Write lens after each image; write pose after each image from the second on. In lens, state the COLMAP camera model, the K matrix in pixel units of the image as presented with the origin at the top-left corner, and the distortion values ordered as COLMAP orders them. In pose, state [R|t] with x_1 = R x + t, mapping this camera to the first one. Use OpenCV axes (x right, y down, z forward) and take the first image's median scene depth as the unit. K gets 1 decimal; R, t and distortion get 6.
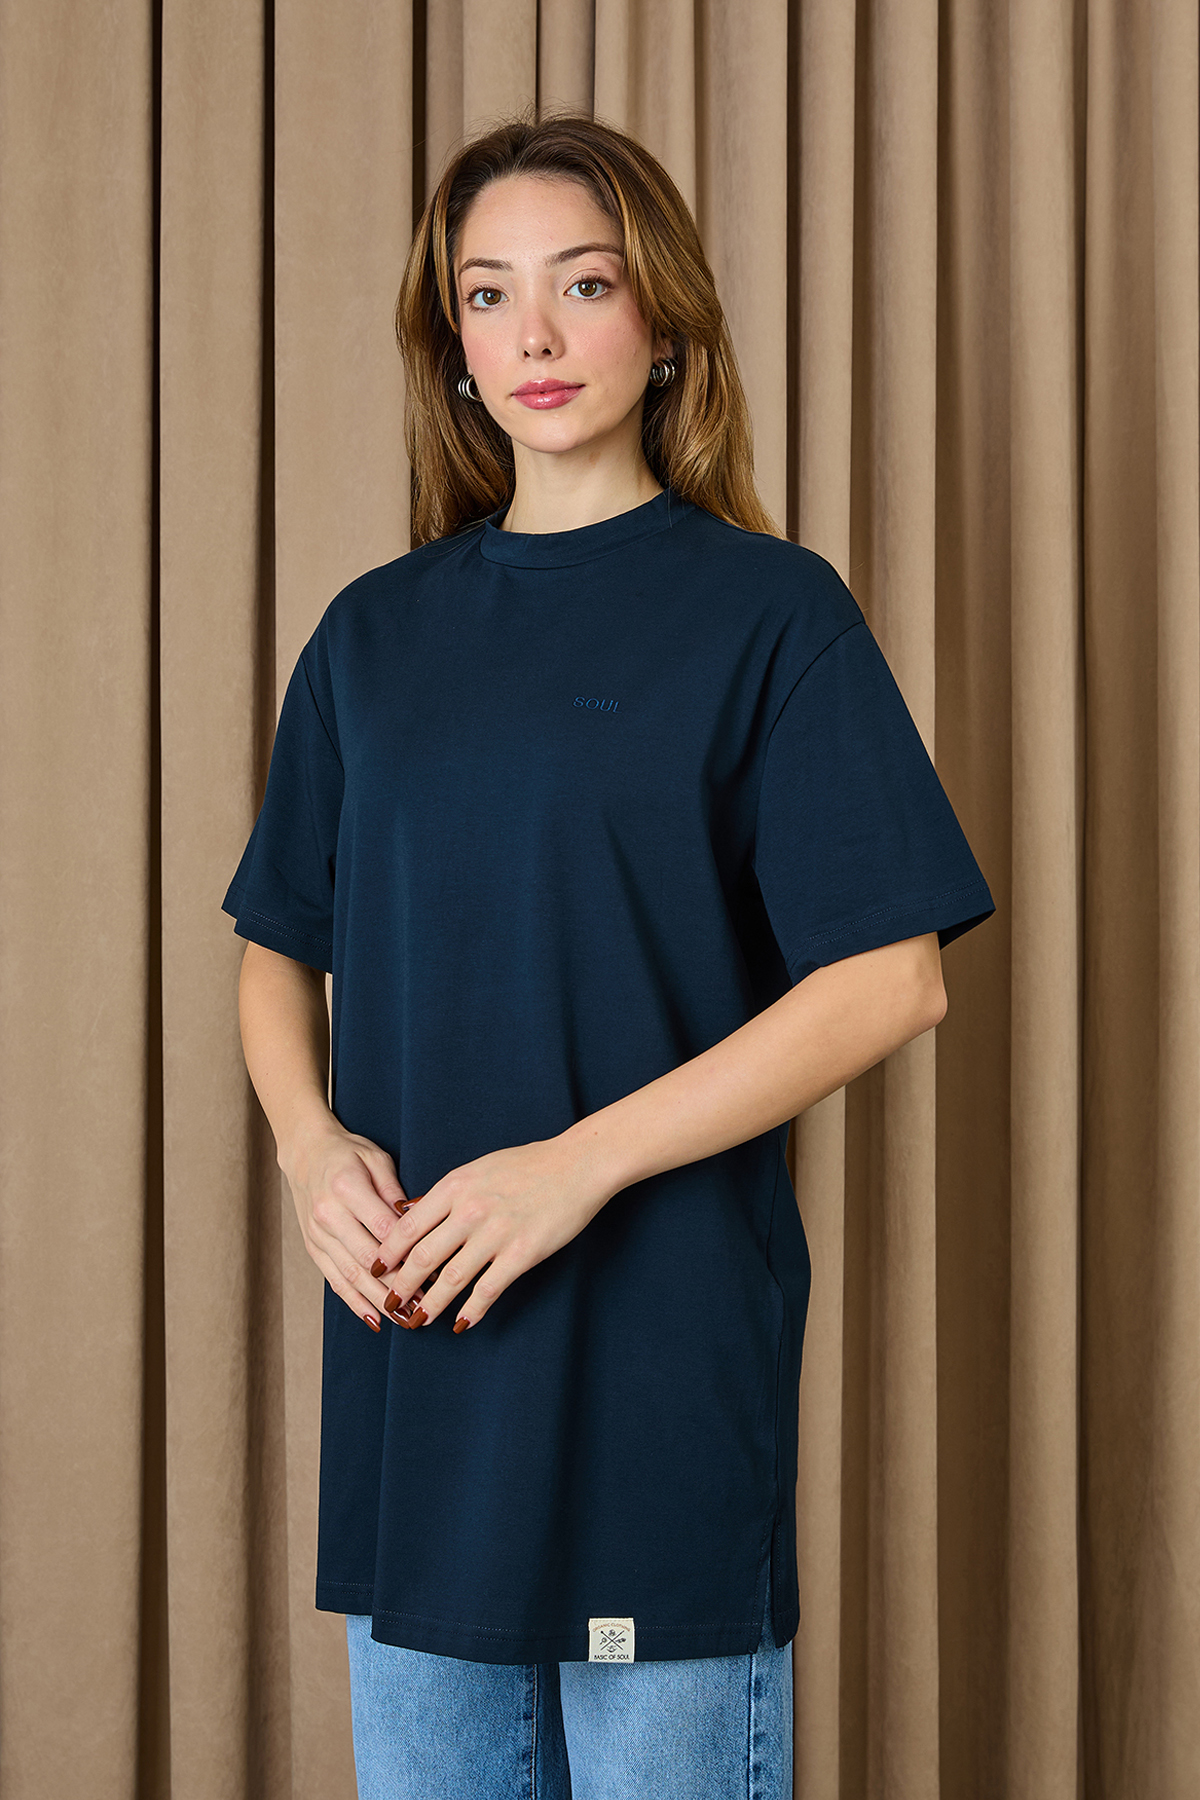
lens RADIAL K [[2166.3, 0, 591.1], [0, 2166.3, 869.8], [0, 0, 1]] dist [-0.007389, -0.029032]
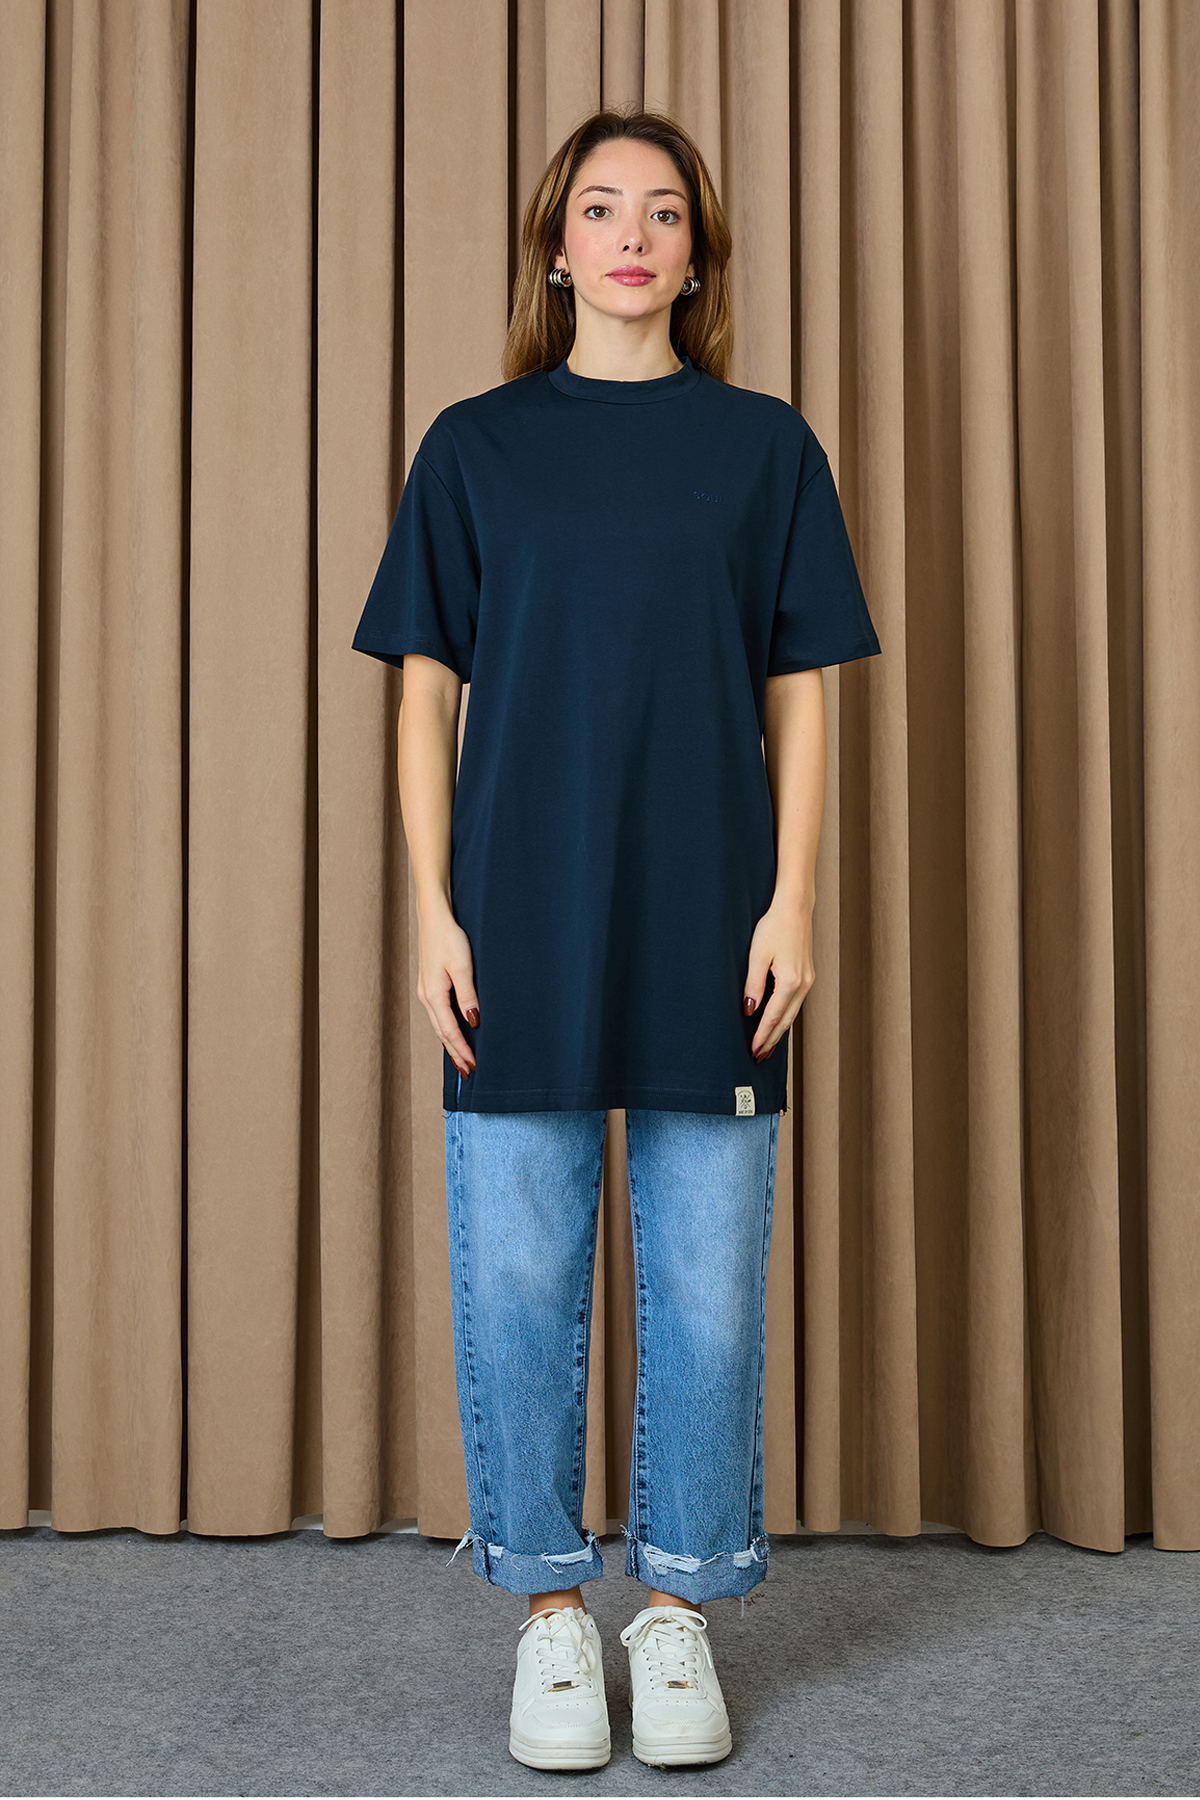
lens RADIAL K [[2166.3, 0, 591.1], [0, 2166.3, 869.8], [0, 0, 1]] dist [-0.007389, -0.029032]
pose [[0.999920, -0.003785, -0.012036, -0.016992], [0.003275, 0.999108, -0.042108, 0.175581], [0.012184, 0.042065, 0.999041, -0.308587]]
